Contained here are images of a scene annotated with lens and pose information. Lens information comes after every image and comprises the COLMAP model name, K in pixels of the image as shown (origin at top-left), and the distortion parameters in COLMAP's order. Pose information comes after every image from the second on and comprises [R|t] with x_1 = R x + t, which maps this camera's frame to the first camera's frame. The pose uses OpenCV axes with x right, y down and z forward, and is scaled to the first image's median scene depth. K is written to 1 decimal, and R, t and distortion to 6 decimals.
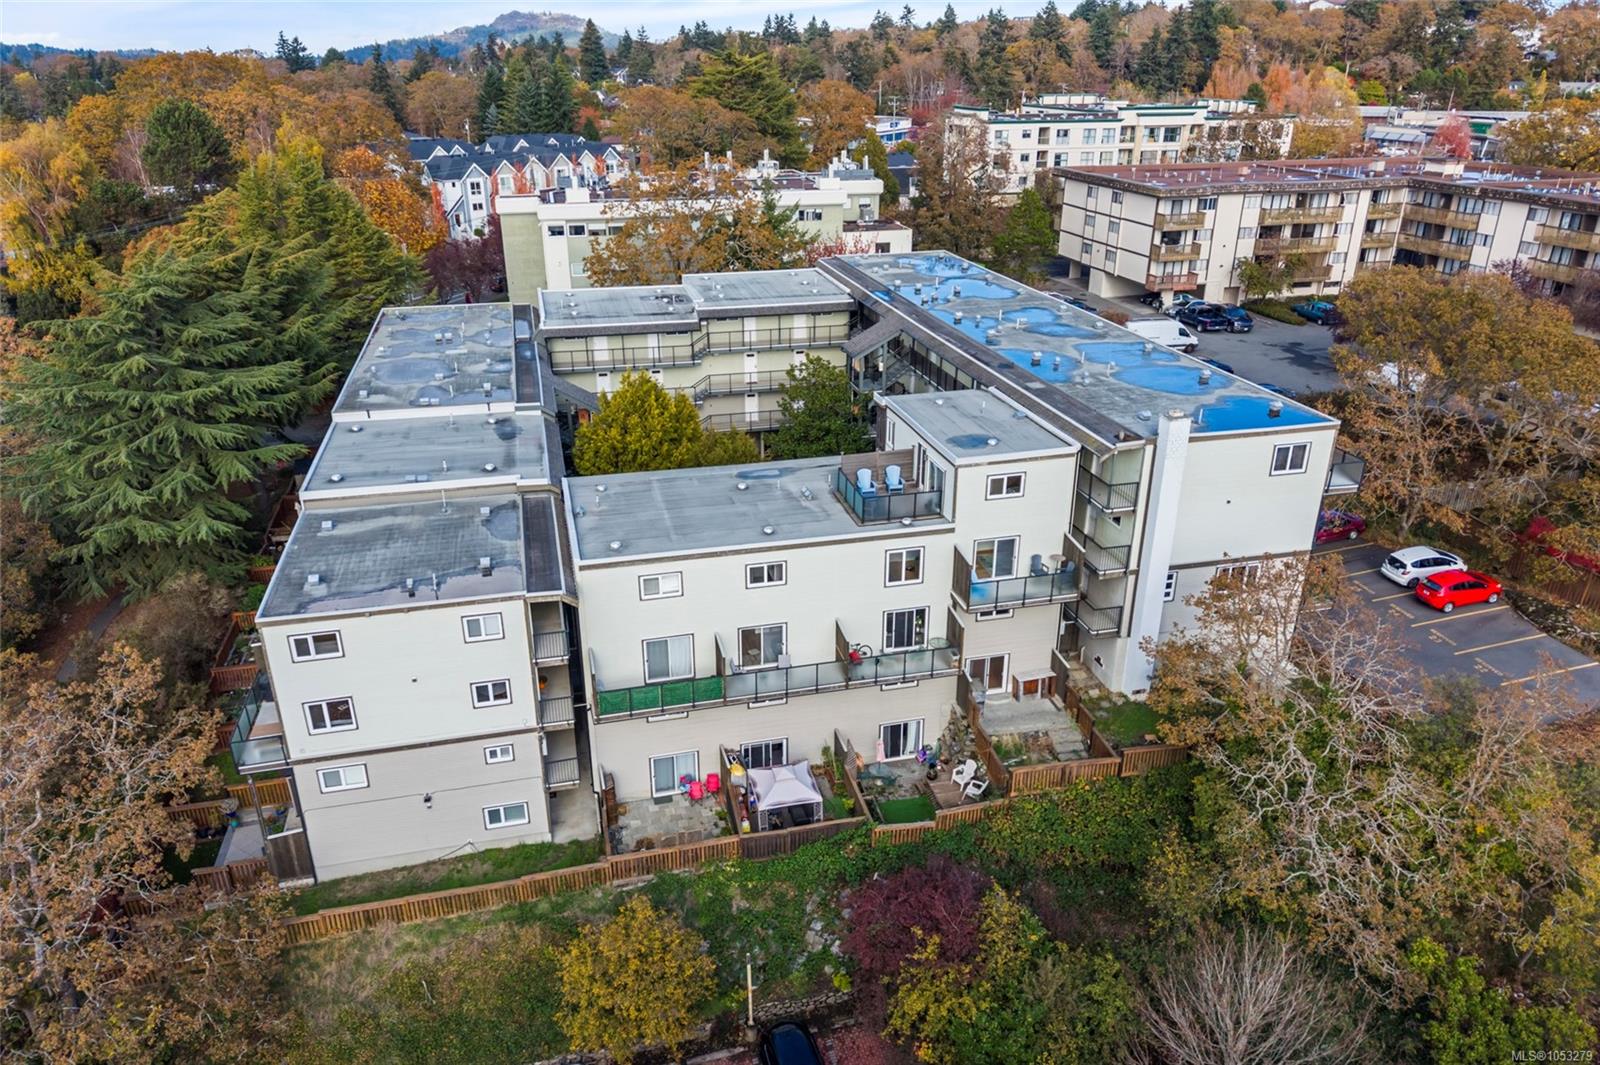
lens RADIAL K [[1082.5, 0, 800.0], [0, 1082.5, 532.5], [0, 0, 1]] dist [0.032847, -0.034478]
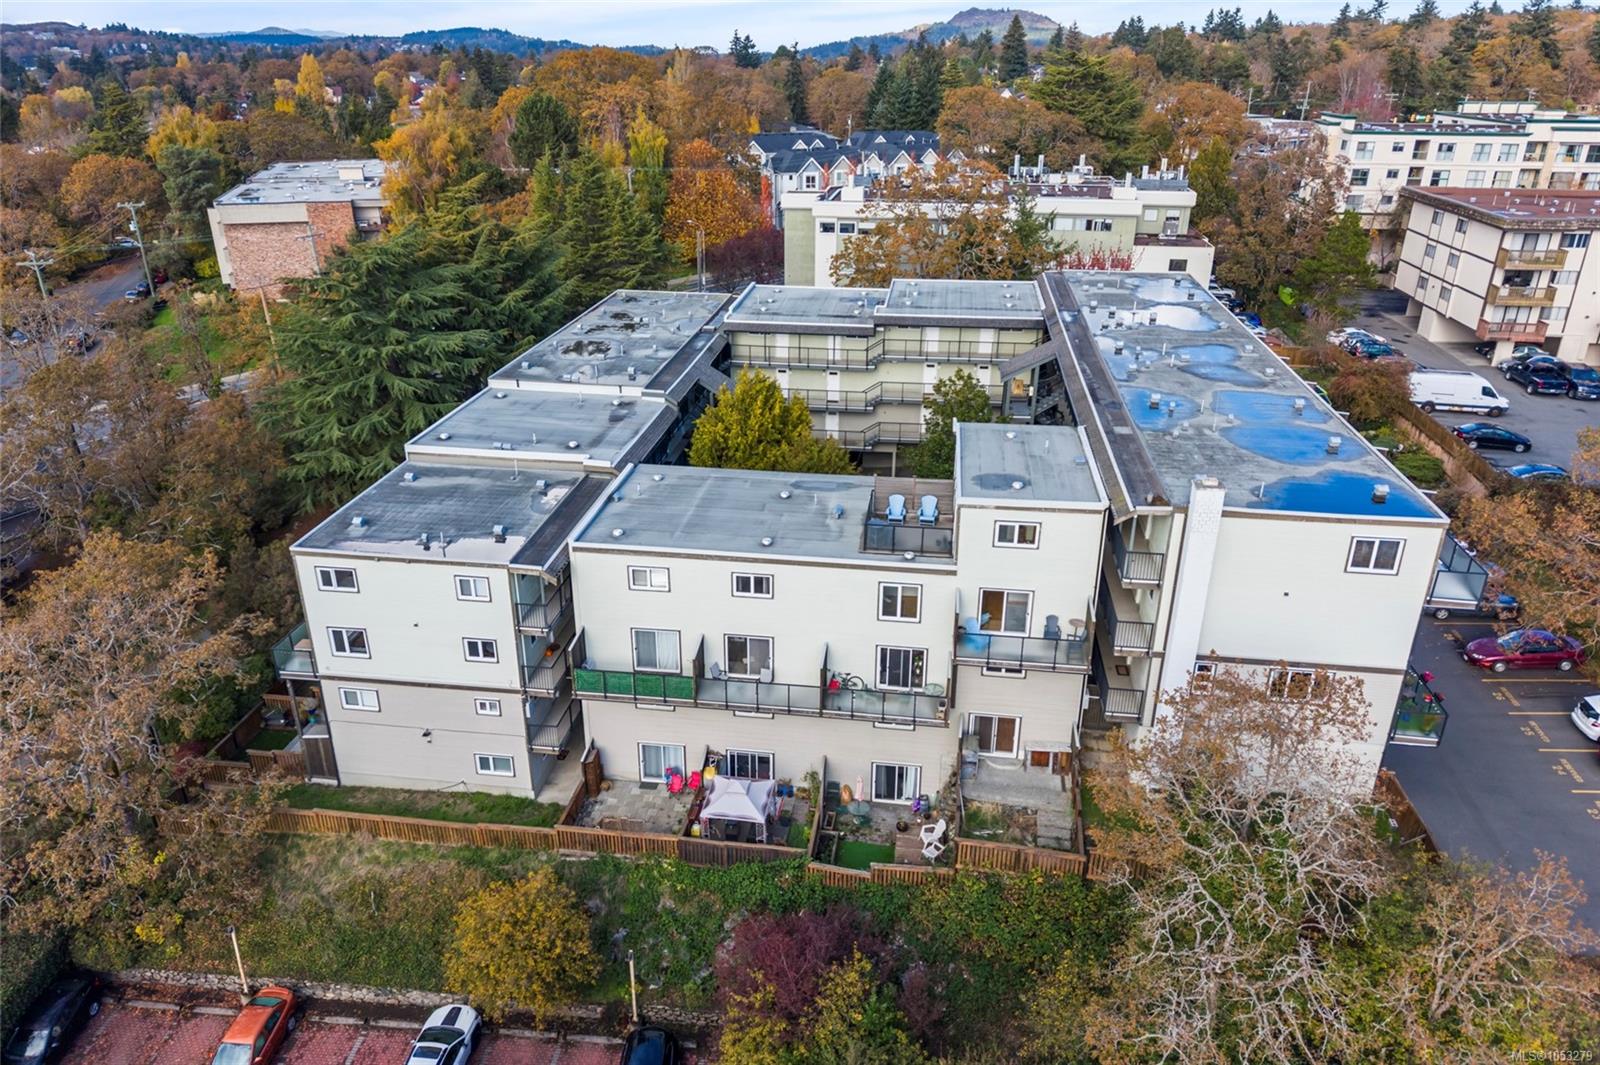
lens RADIAL K [[1082.5, 0, 800.0], [0, 1082.5, 532.5], [0, 0, 1]] dist [0.032847, -0.034478]
pose [[0.929541, 0.153135, -0.335414, 0.315341], [-0.152255, 0.987913, 0.029088, -0.042225], [0.335814, 0.024030, 0.941622, 0.075154]]
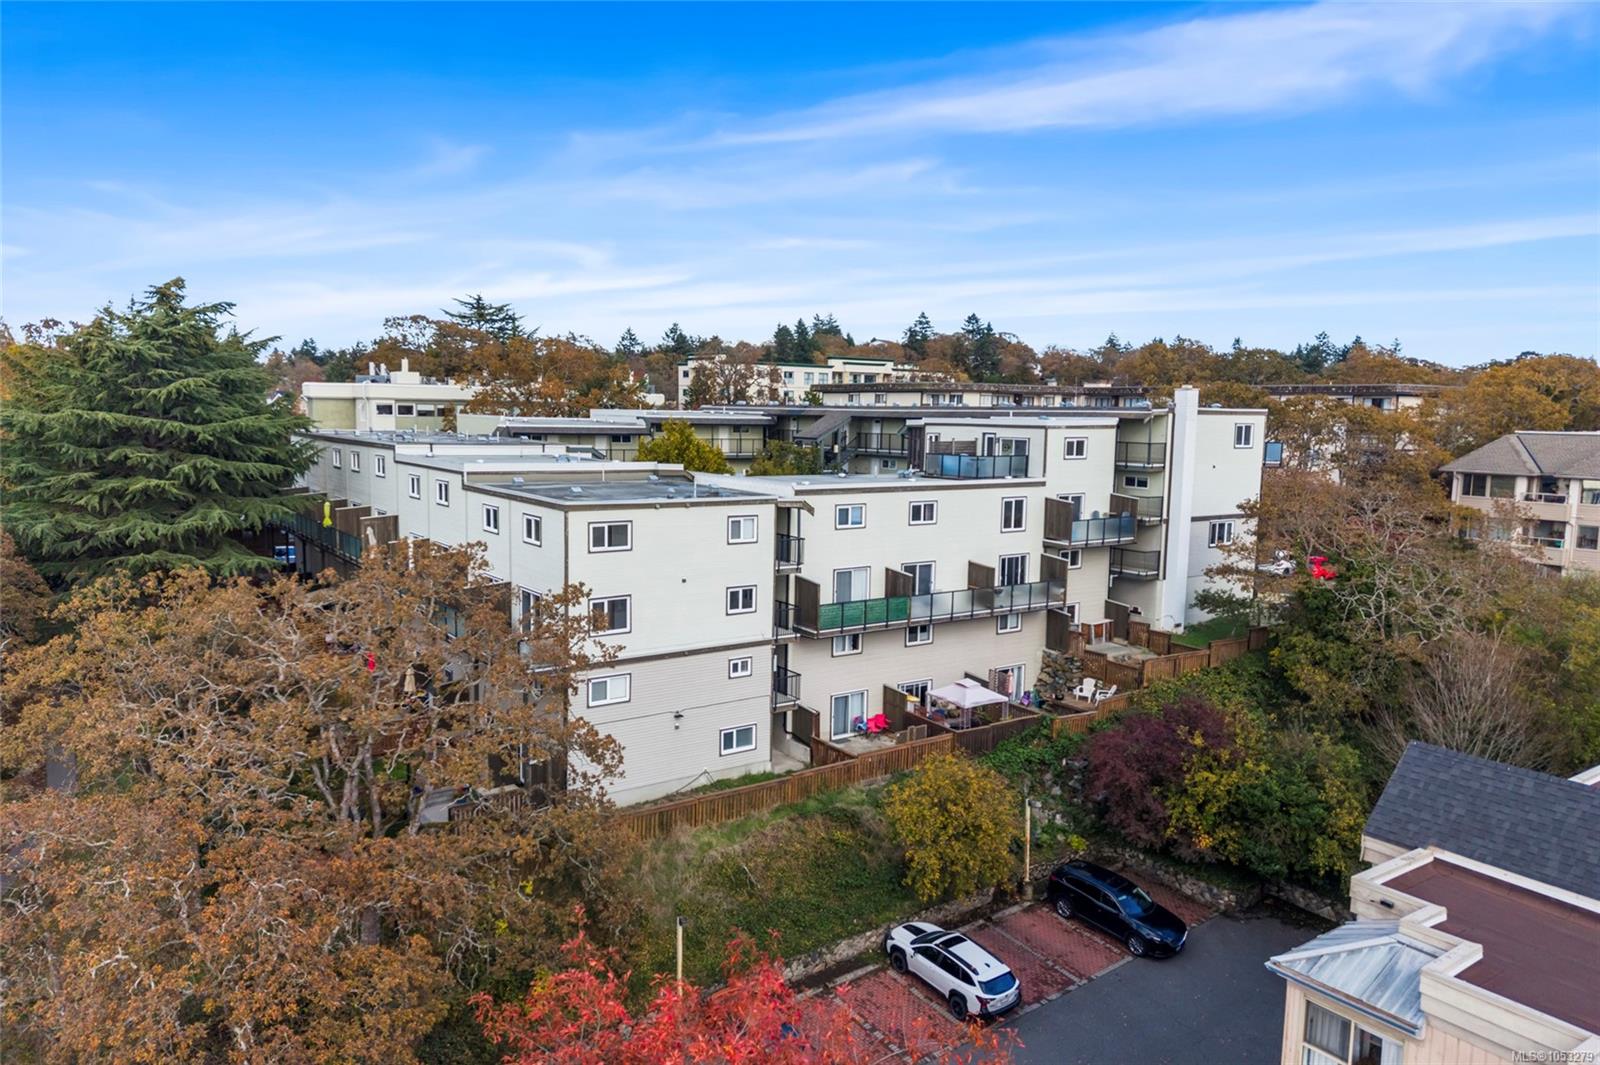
lens RADIAL K [[1087.7, 0, 800.0], [0, 1087.7, 532.5], [0, 0, 1]] dist [0.066707, -0.035573]
pose [[0.930661, -0.023435, 0.365131, -0.541641], [0.128869, 0.954993, -0.267174, 0.330162], [-0.342436, 0.295702, 0.891795, 0.022734]]
